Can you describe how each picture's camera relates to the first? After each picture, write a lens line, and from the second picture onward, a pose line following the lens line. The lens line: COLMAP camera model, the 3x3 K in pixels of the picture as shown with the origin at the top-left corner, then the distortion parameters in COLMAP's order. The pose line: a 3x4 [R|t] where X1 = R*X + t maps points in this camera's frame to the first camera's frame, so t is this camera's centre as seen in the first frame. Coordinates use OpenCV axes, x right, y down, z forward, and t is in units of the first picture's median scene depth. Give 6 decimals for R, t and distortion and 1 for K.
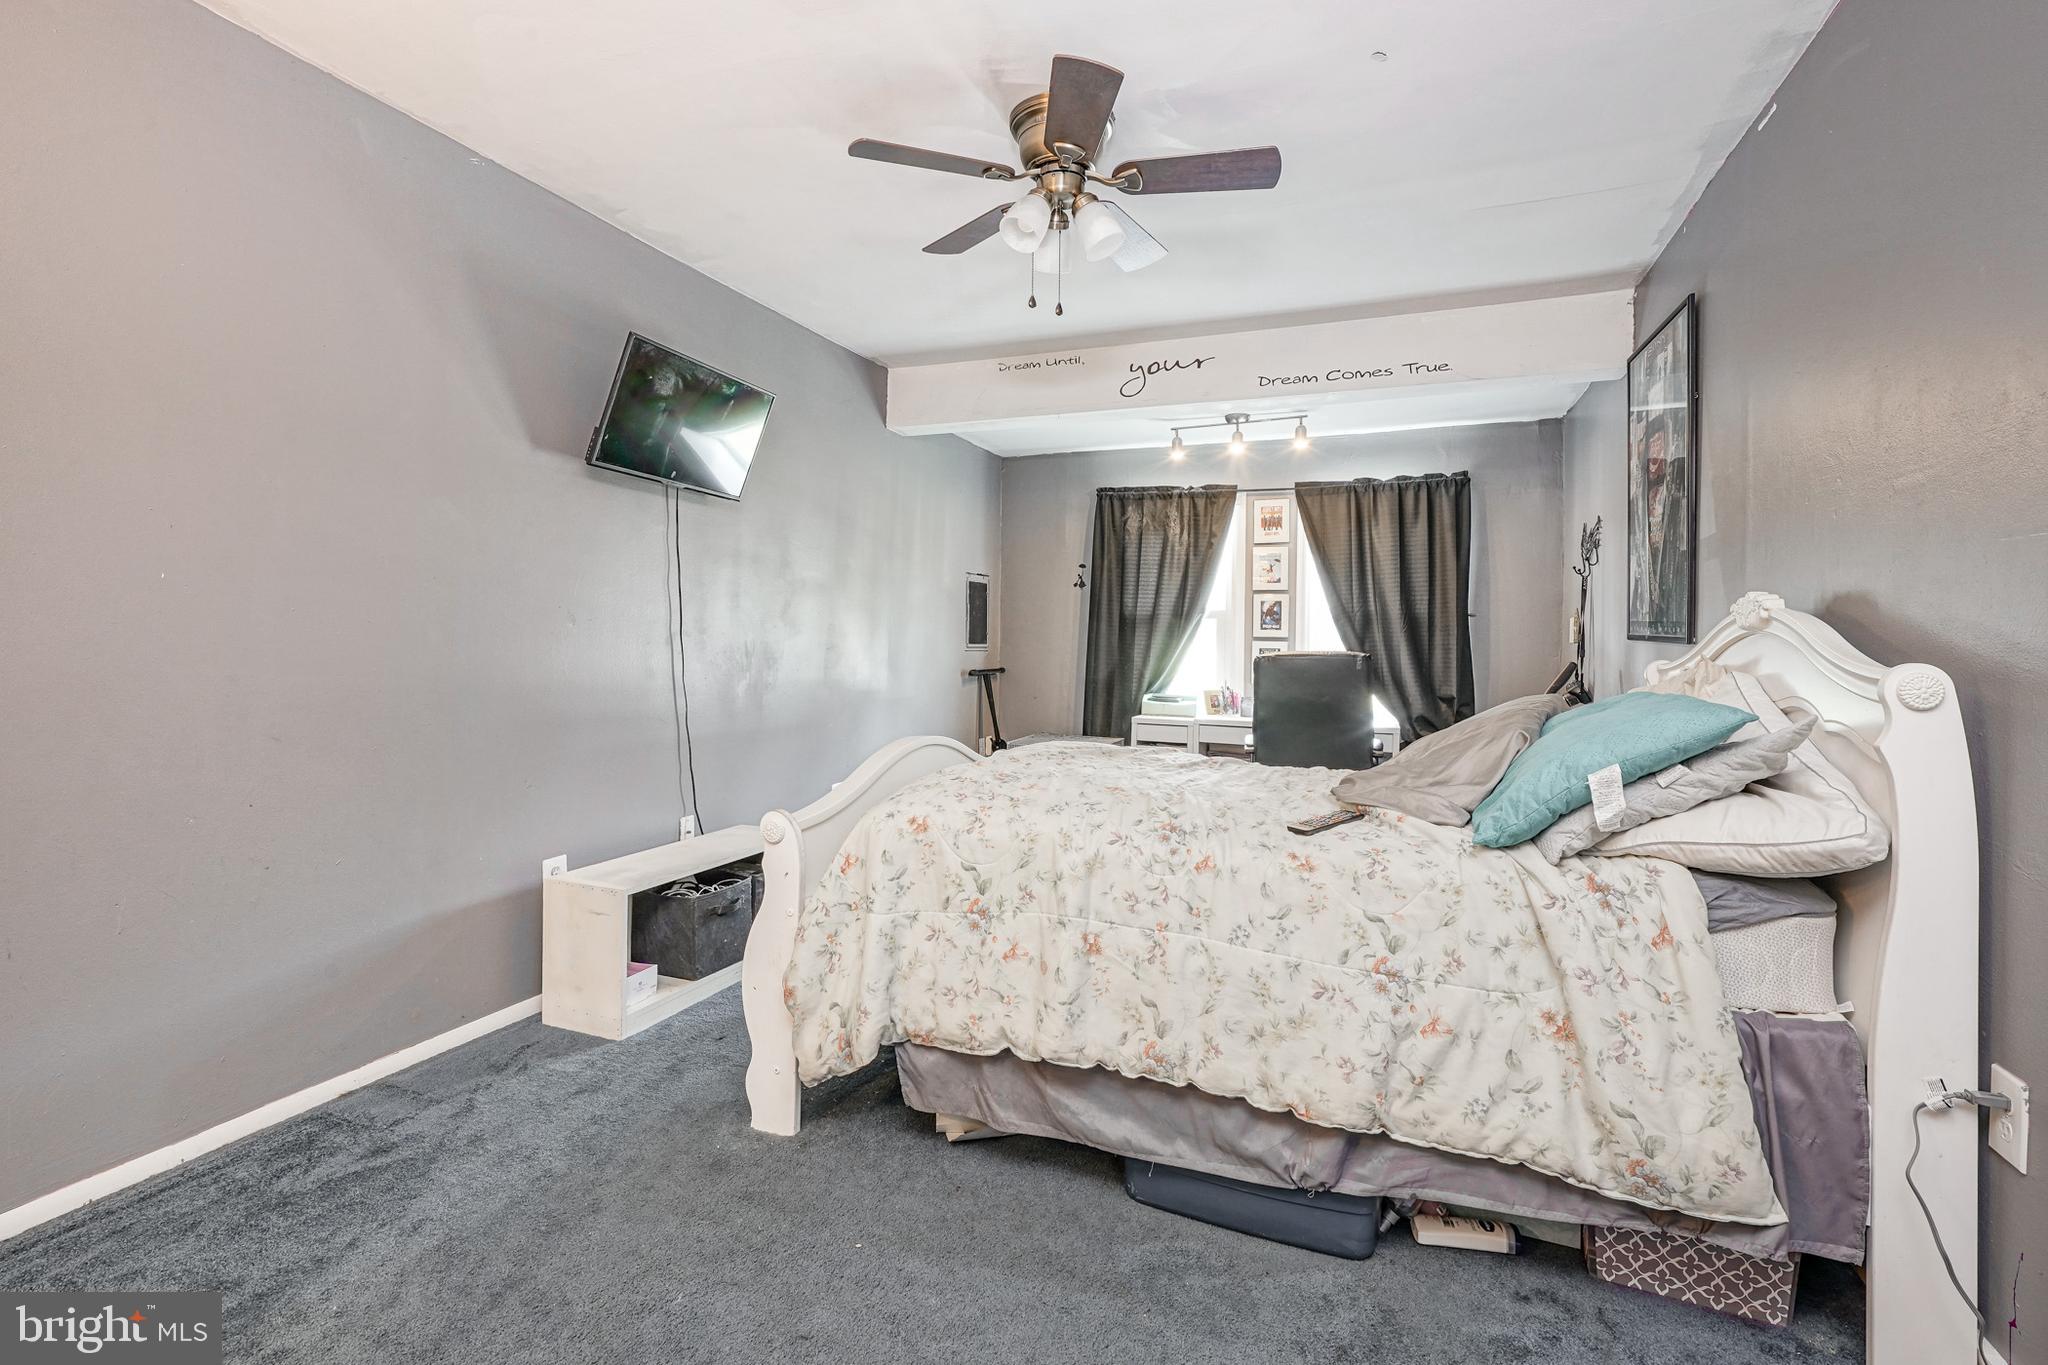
lens RADIAL K [[943.1, 0, 1021.9], [0, 943.1, 645.4], [0, 0, 1]] dist [0.000198, 0.000732]
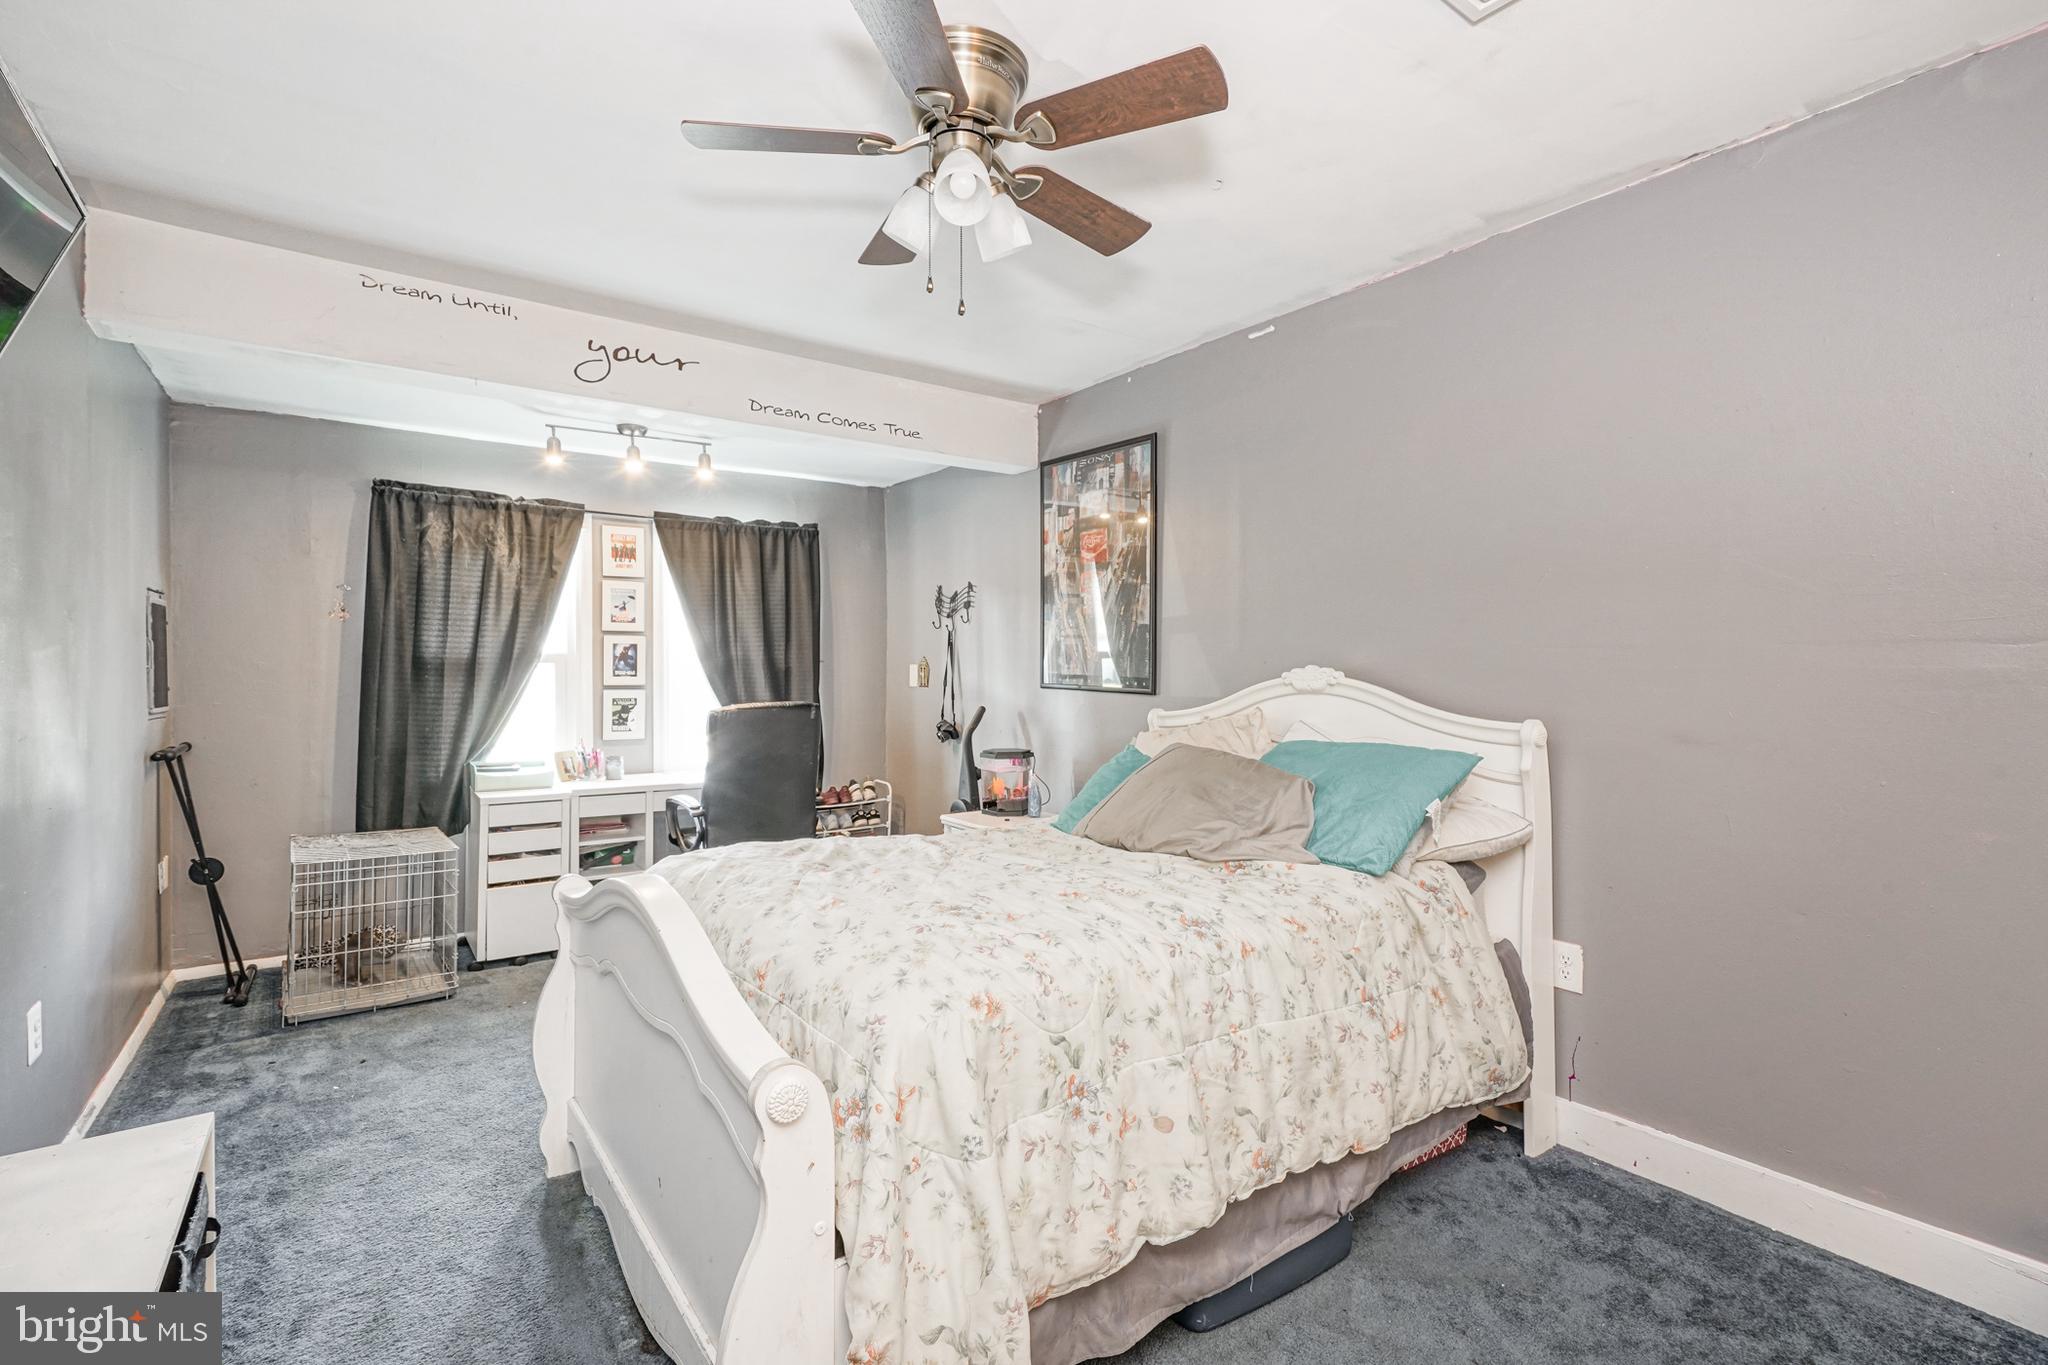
lens RADIAL K [[925.9, 0, 1014.4], [0, 925.9, 678.7], [0, 0, 1]] dist [-0.002013, 0.000697]
pose [[0.541013, -0.019864, 0.840779, -0.265304], [0.011365, 0.999802, 0.016308, -0.025155], [-0.840937, 0.000732, 0.541132, 0.241233]]
